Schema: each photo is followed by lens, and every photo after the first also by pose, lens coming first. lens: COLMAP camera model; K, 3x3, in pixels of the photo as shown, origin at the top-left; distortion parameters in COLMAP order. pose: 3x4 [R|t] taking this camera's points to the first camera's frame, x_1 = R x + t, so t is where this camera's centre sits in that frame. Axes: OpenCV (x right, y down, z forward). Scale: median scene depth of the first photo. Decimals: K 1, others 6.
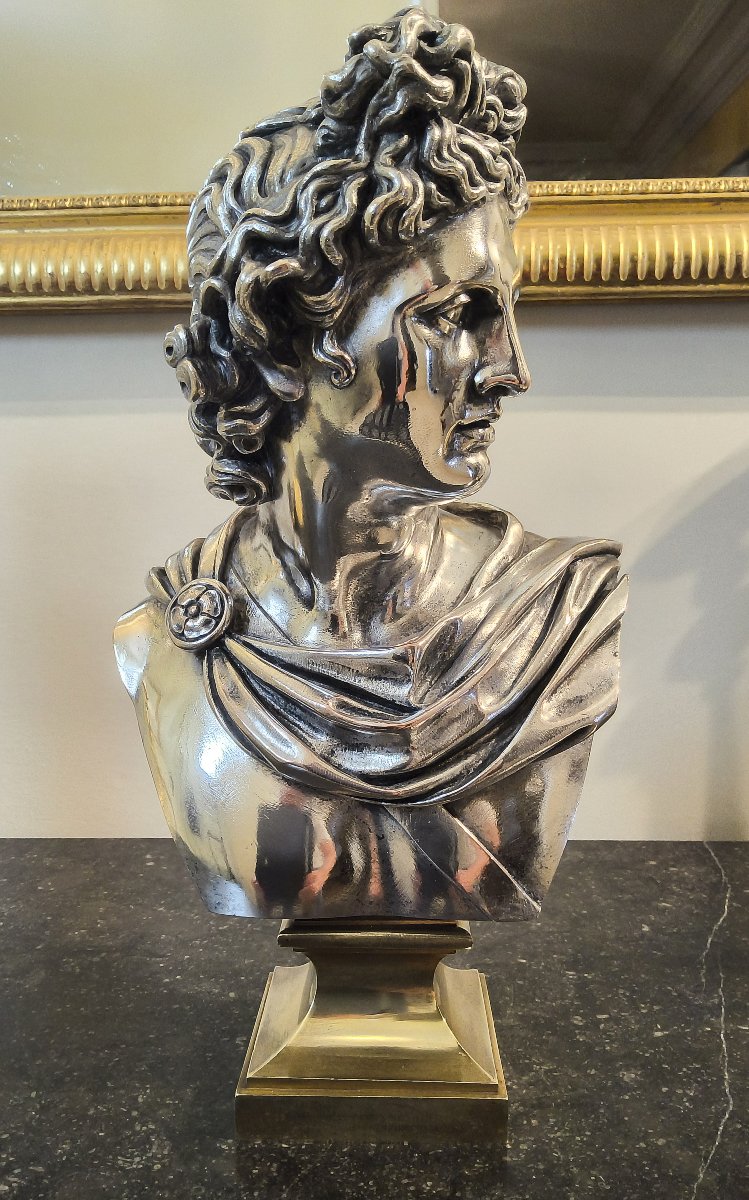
lens RADIAL K [[1050.5, 0, 370.4], [0, 1050.5, 670.1], [0, 0, 1]] dist [0.002954, -0.056503]
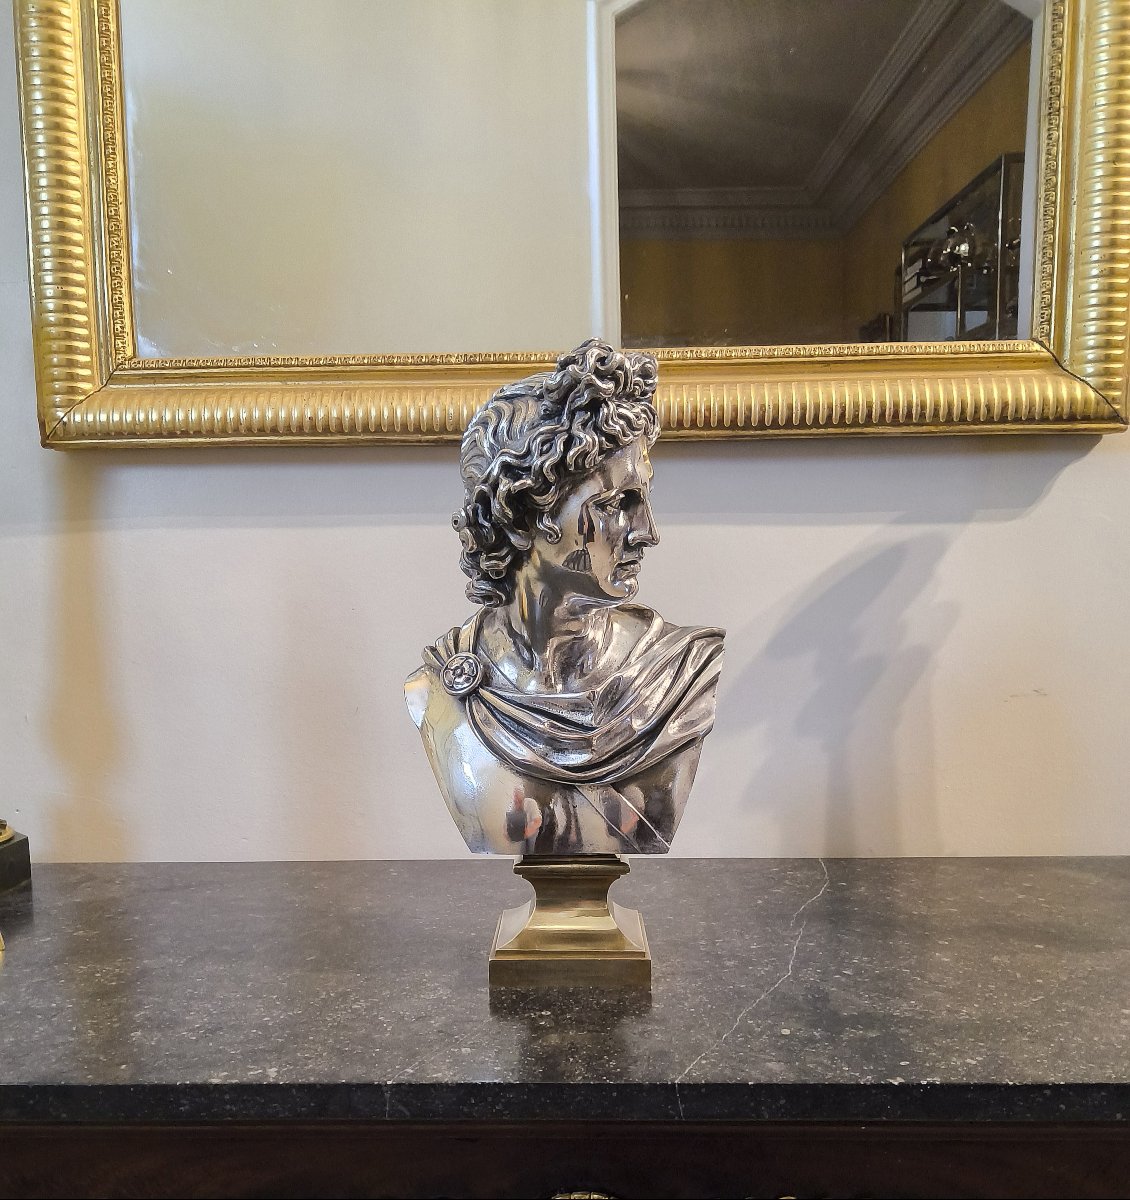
lens RADIAL K [[1207.5, 0, 572.6], [0, 1207.5, 787.9], [0, 0, 1]] dist [-0.009365, -0.001557]
pose [[0.999733, -0.004460, 0.022673, -0.038693], [0.004138, 0.999890, 0.014237, 0.105759], [-0.022734, -0.014139, 0.999642, -0.954571]]
